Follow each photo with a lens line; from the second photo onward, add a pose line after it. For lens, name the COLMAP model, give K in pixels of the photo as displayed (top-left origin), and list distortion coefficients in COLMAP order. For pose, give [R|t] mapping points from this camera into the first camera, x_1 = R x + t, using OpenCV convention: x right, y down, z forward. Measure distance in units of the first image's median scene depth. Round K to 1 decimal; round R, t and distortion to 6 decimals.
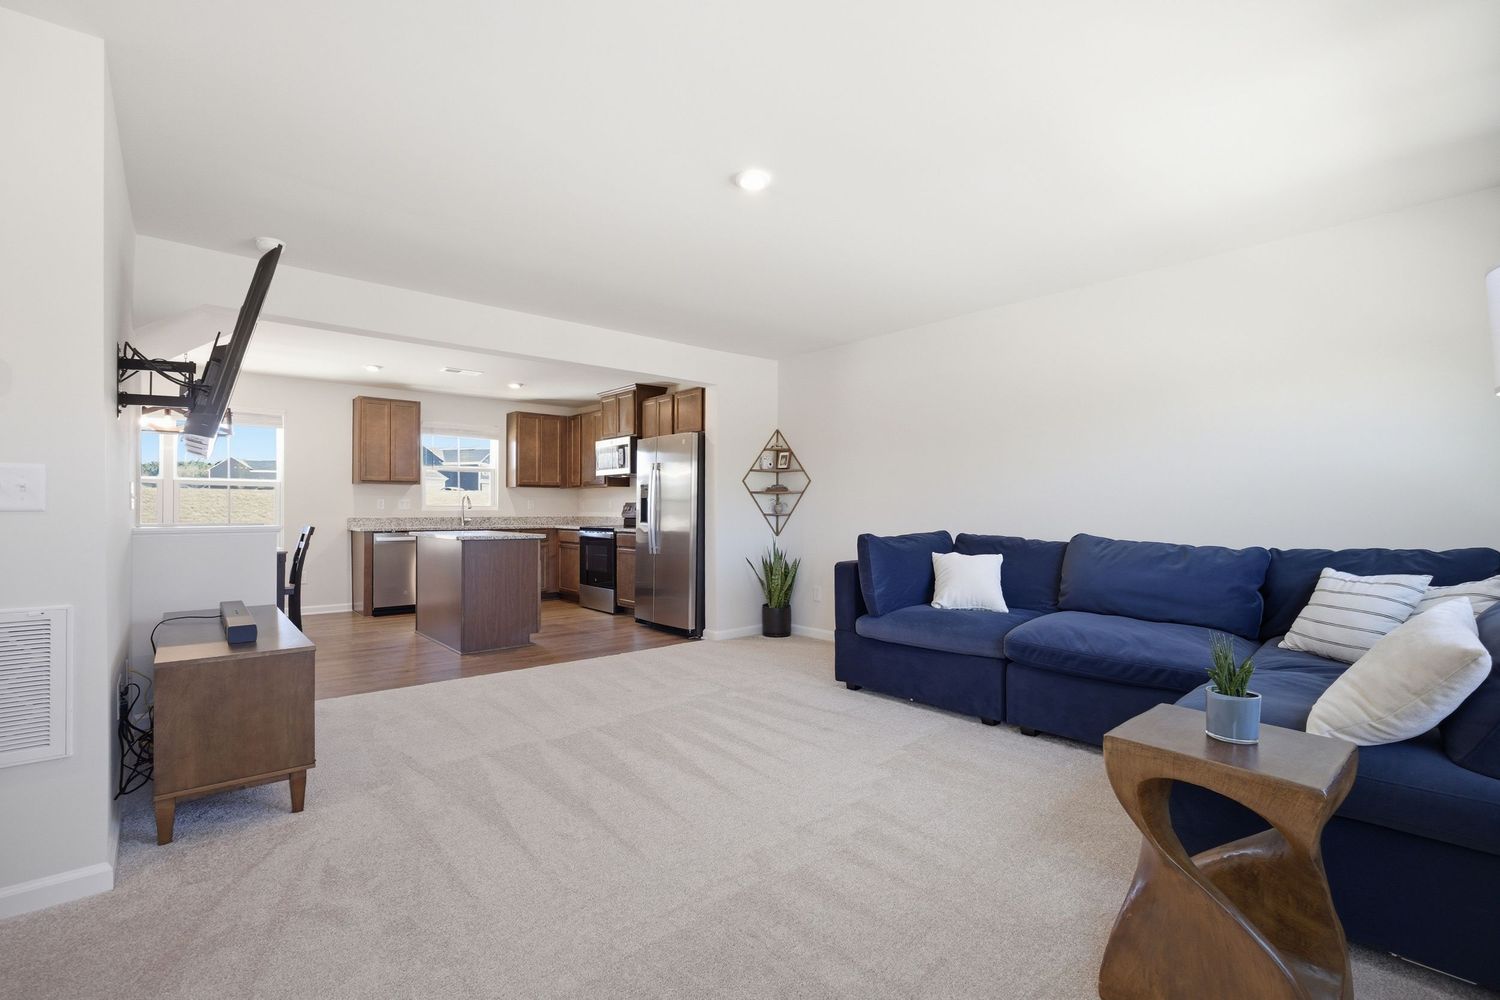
lens RADIAL K [[650.8, 0, 757.4], [0, 650.8, 503.9], [0, 0, 1]] dist [-0.000374, 0.000136]
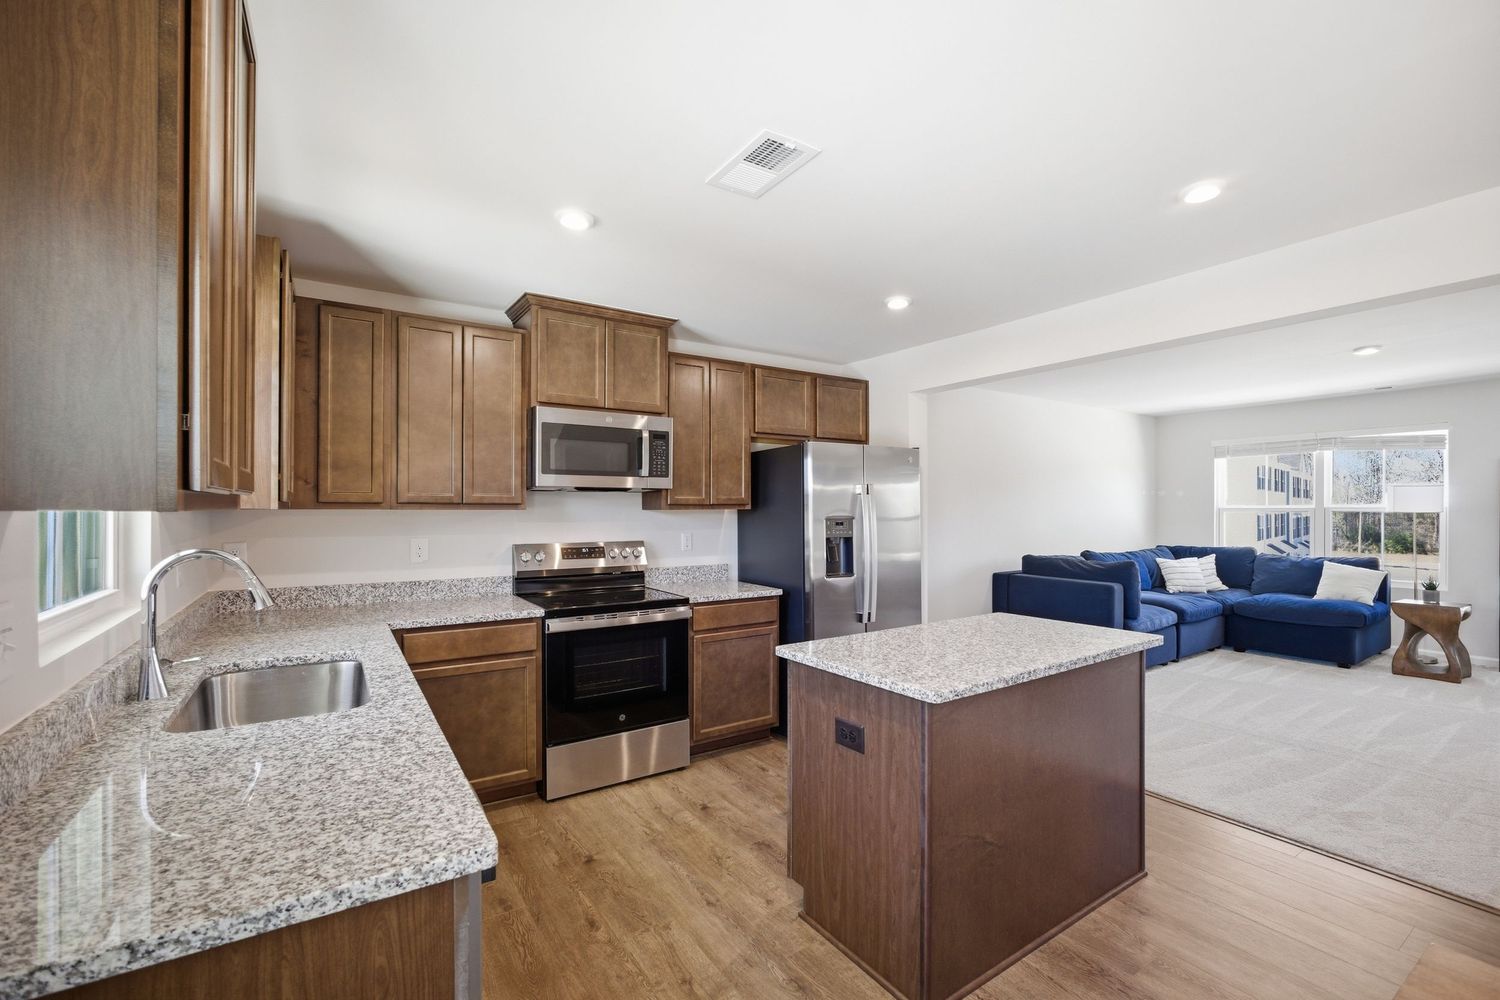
lens RADIAL K [[650.8, 0, 757.4], [0, 650.8, 503.9], [0, 0, 1]] dist [-0.000374, 0.000136]
pose [[0.167890, 0.002187, 0.985803, -1.064967], [0.007289, 0.999967, -0.003460, -0.045970], [-0.985779, 0.007767, 0.167868, 1.312799]]
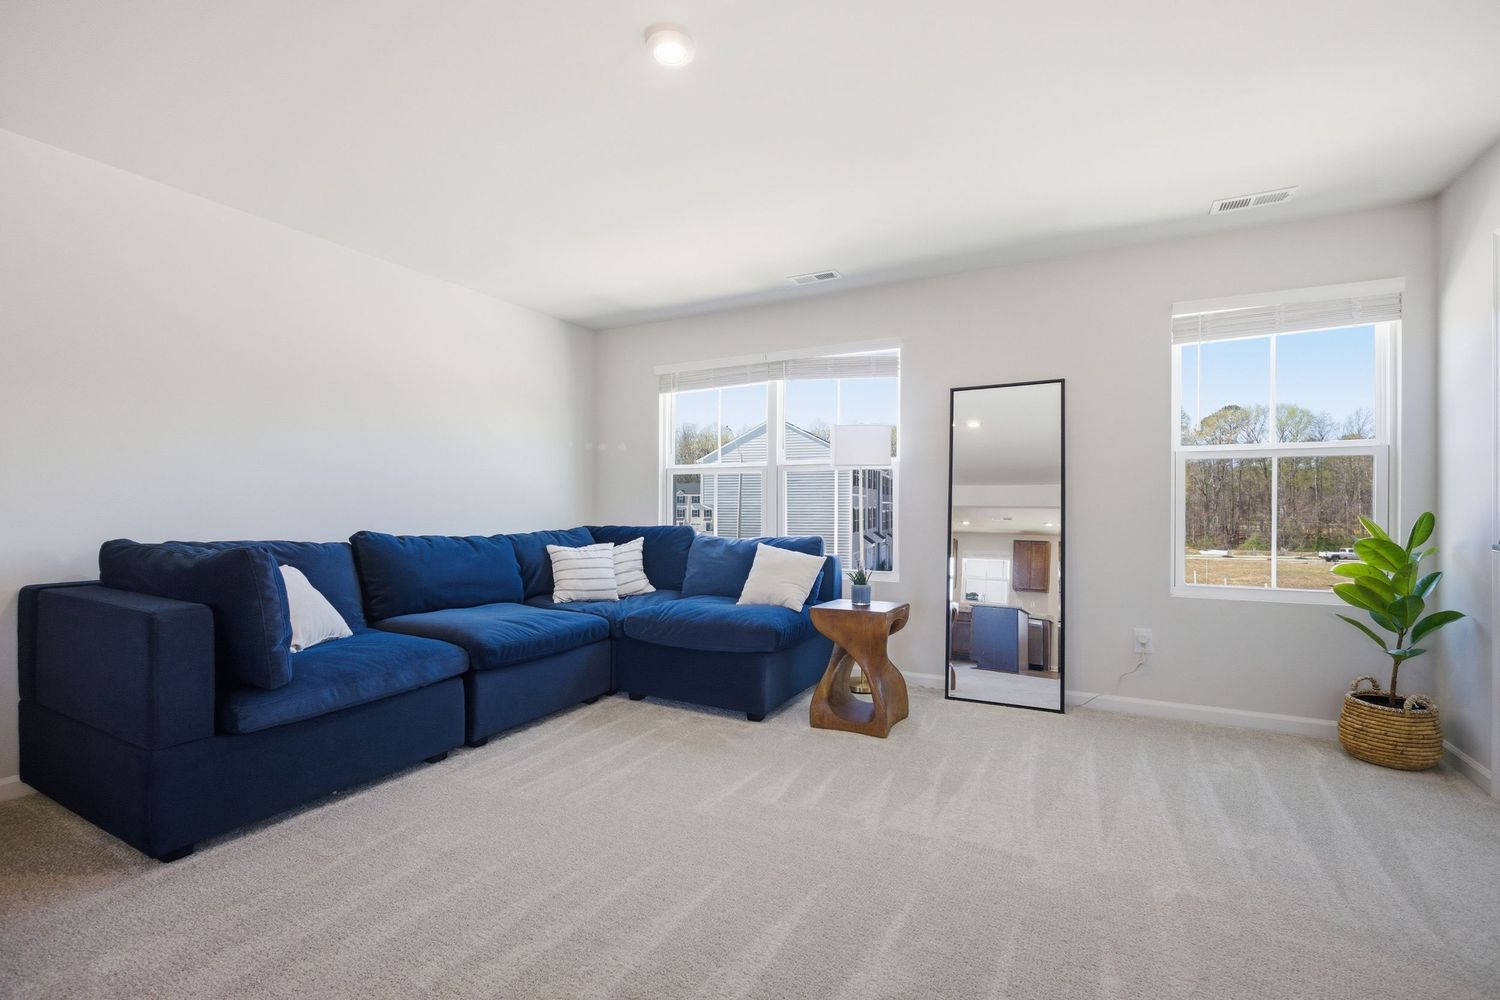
lens RADIAL K [[642.4, 0, 765.1], [0, 642.4, 499.5], [0, 0, 1]] dist [-0.000096, 0.000008]
pose [[-0.302886, 0.006737, 0.953003, -0.503849], [-0.001597, 0.999970, -0.007576, 0.010067], [-0.953025, -0.003817, -0.302866, 0.773069]]
